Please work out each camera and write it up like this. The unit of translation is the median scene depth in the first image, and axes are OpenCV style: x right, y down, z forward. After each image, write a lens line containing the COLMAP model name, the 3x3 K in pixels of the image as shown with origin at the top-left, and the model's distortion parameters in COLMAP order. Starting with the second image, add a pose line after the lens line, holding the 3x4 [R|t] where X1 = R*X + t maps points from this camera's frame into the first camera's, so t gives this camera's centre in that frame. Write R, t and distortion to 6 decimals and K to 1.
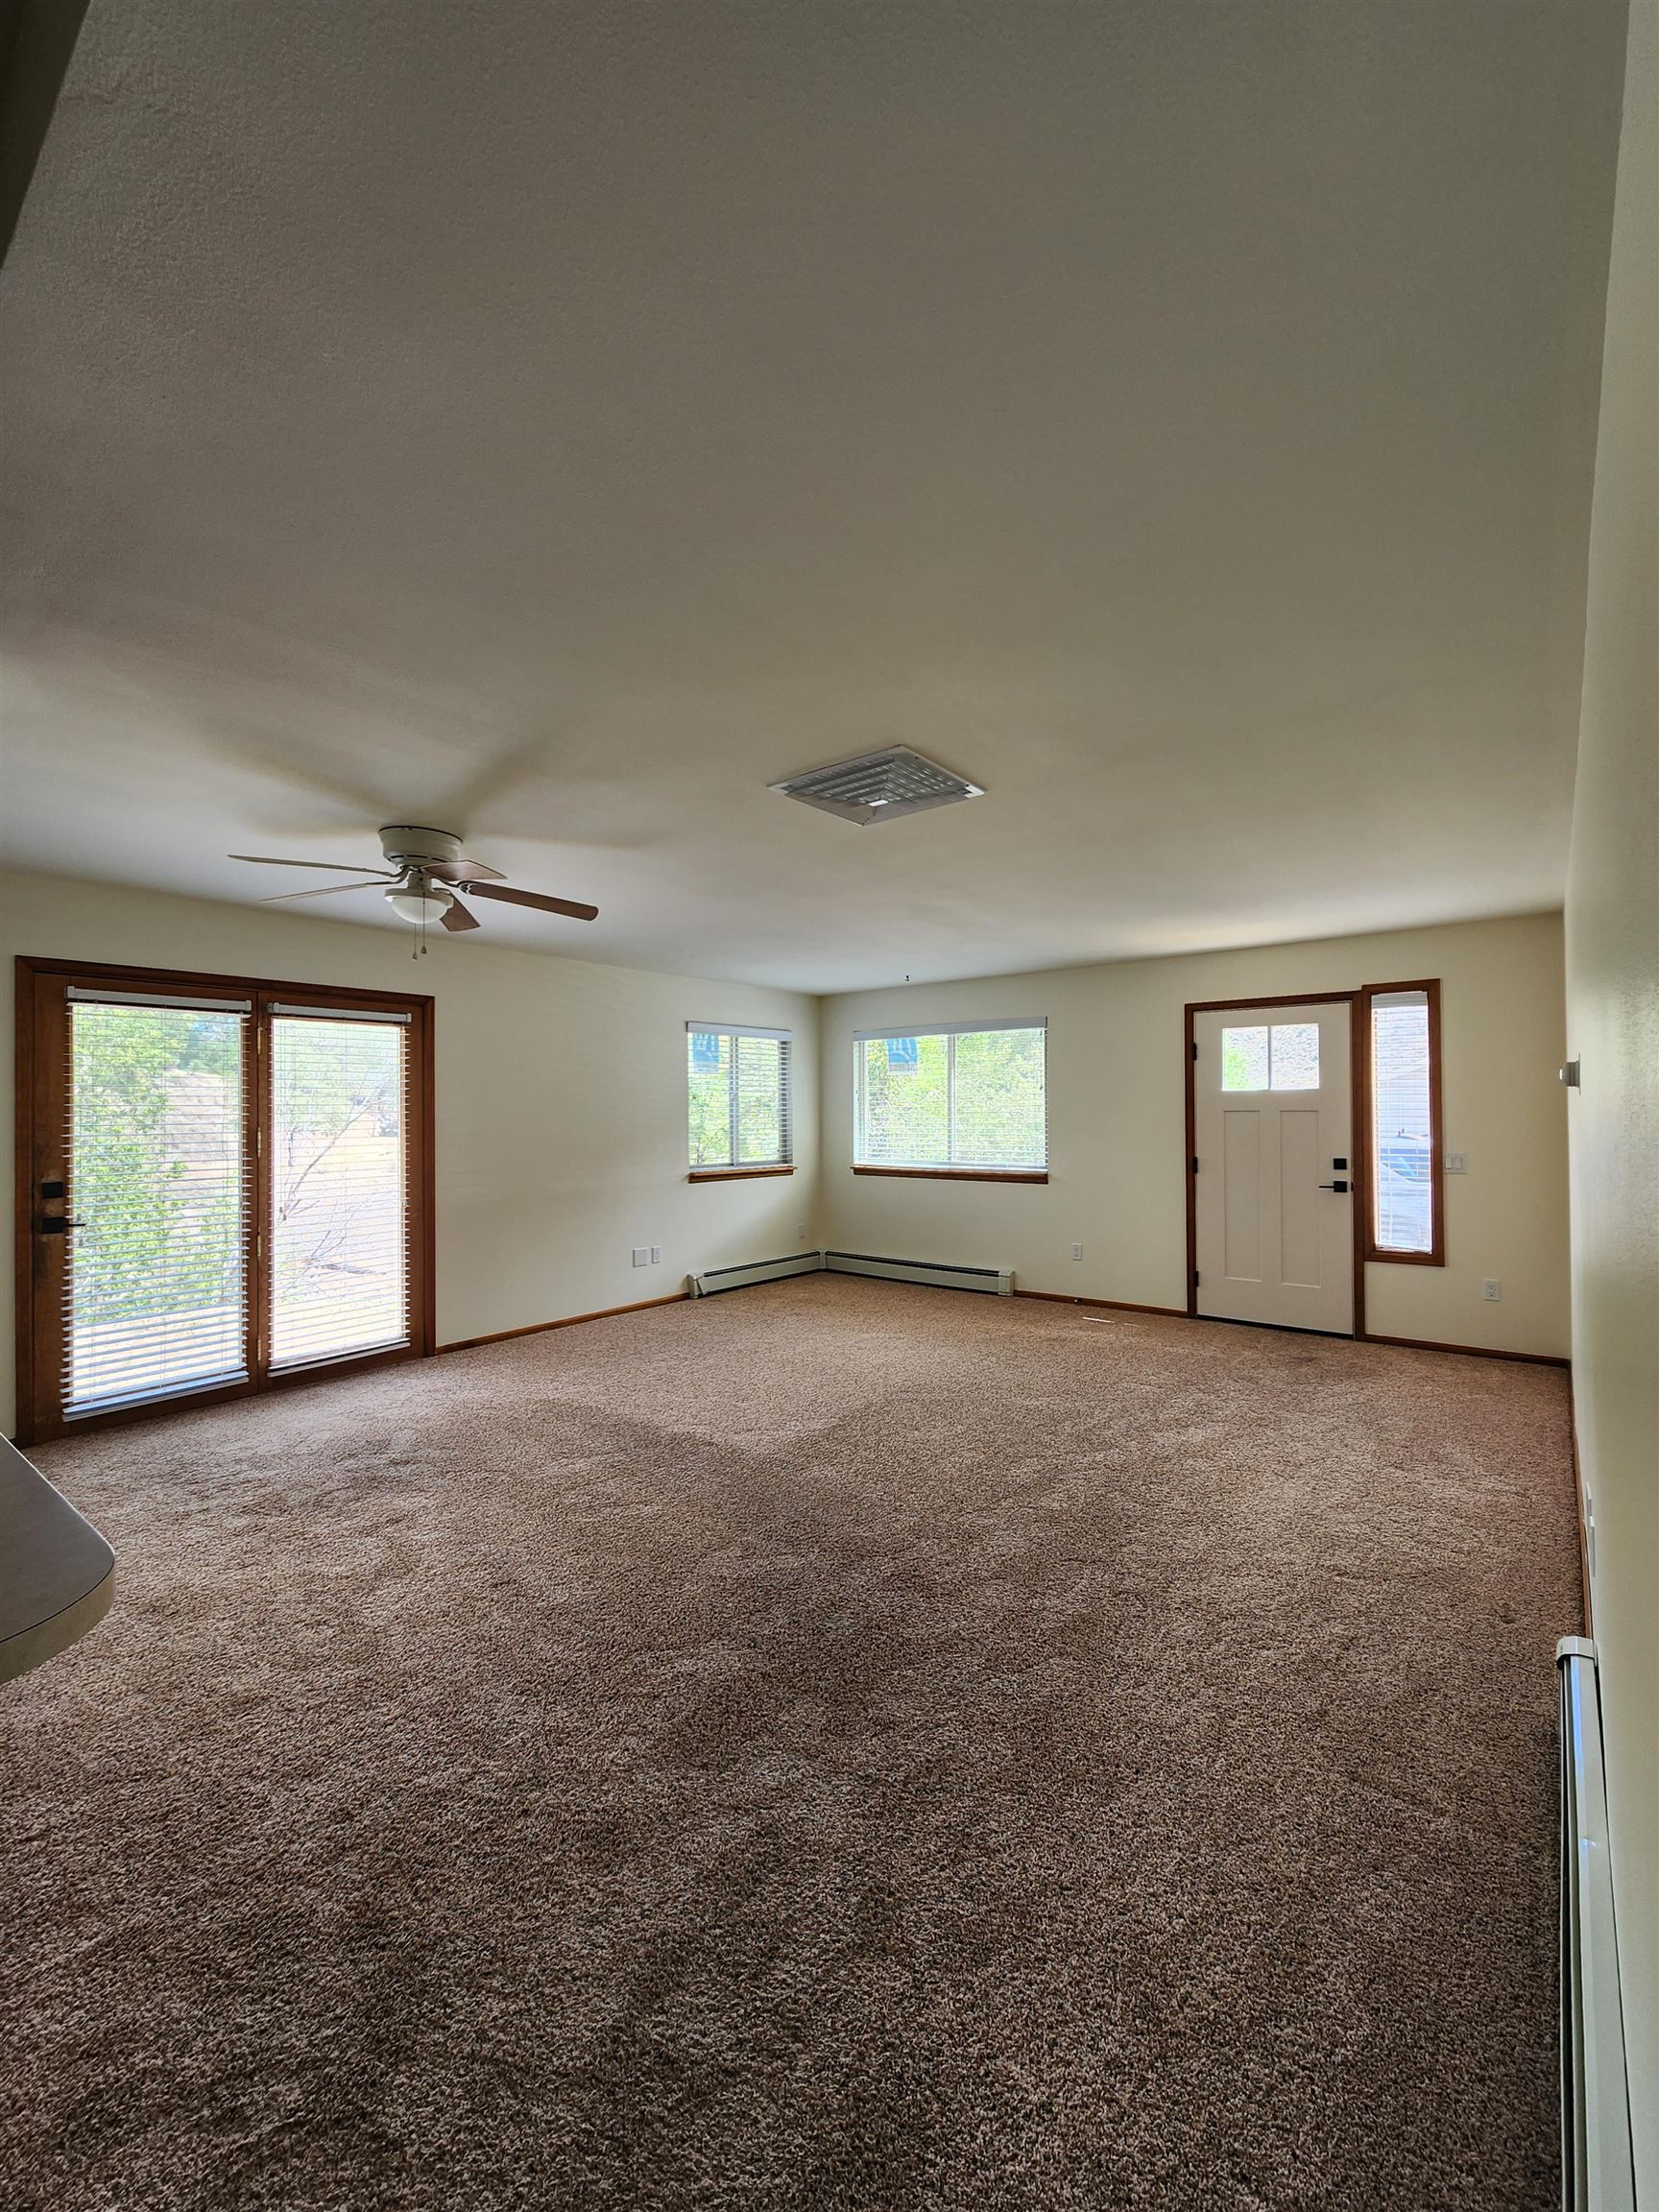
lens RADIAL K [[906.8, 0, 844.0], [0, 906.8, 1099.8], [0, 0, 1]] dist [-0.013211, -0.000037]
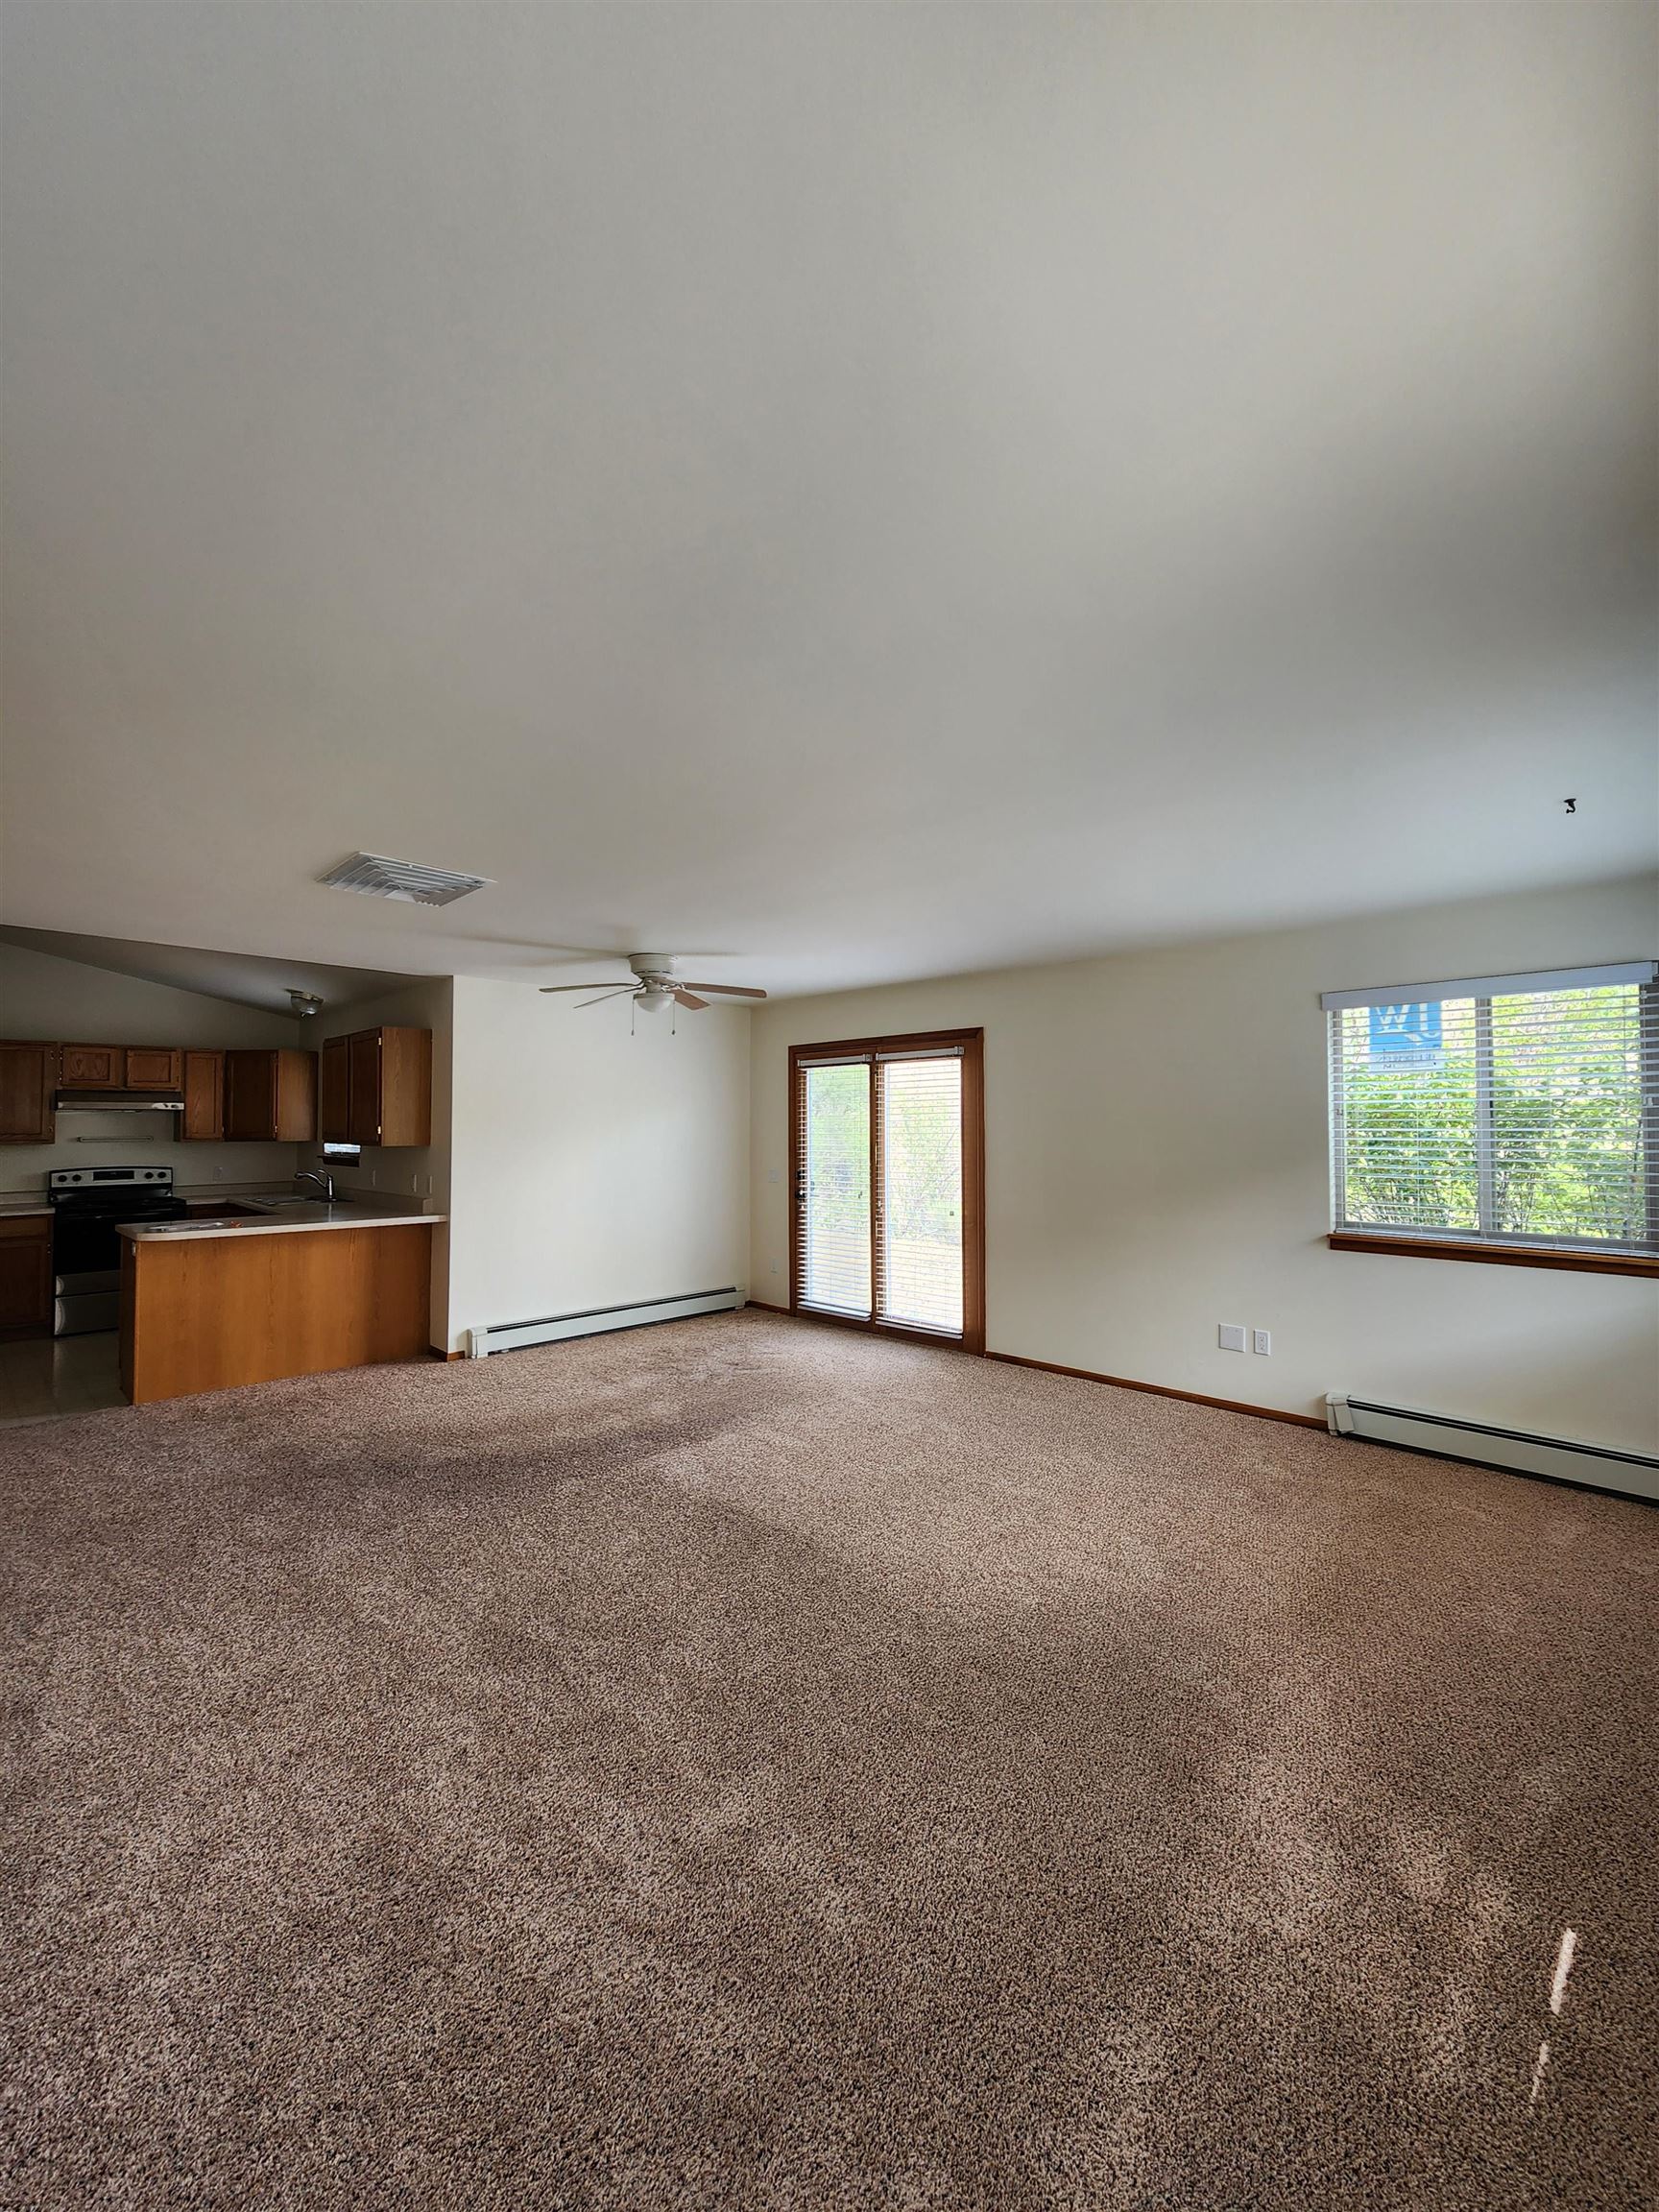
lens RADIAL K [[906.8, 0, 844.0], [0, 906.8, 1099.8], [0, 0, 1]] dist [-0.013211, -0.000037]
pose [[-0.127090, -0.025928, -0.991552, 0.679707], [0.012083, 0.999544, -0.027686, 0.001808], [0.991818, -0.015500, -0.126719, 1.017361]]
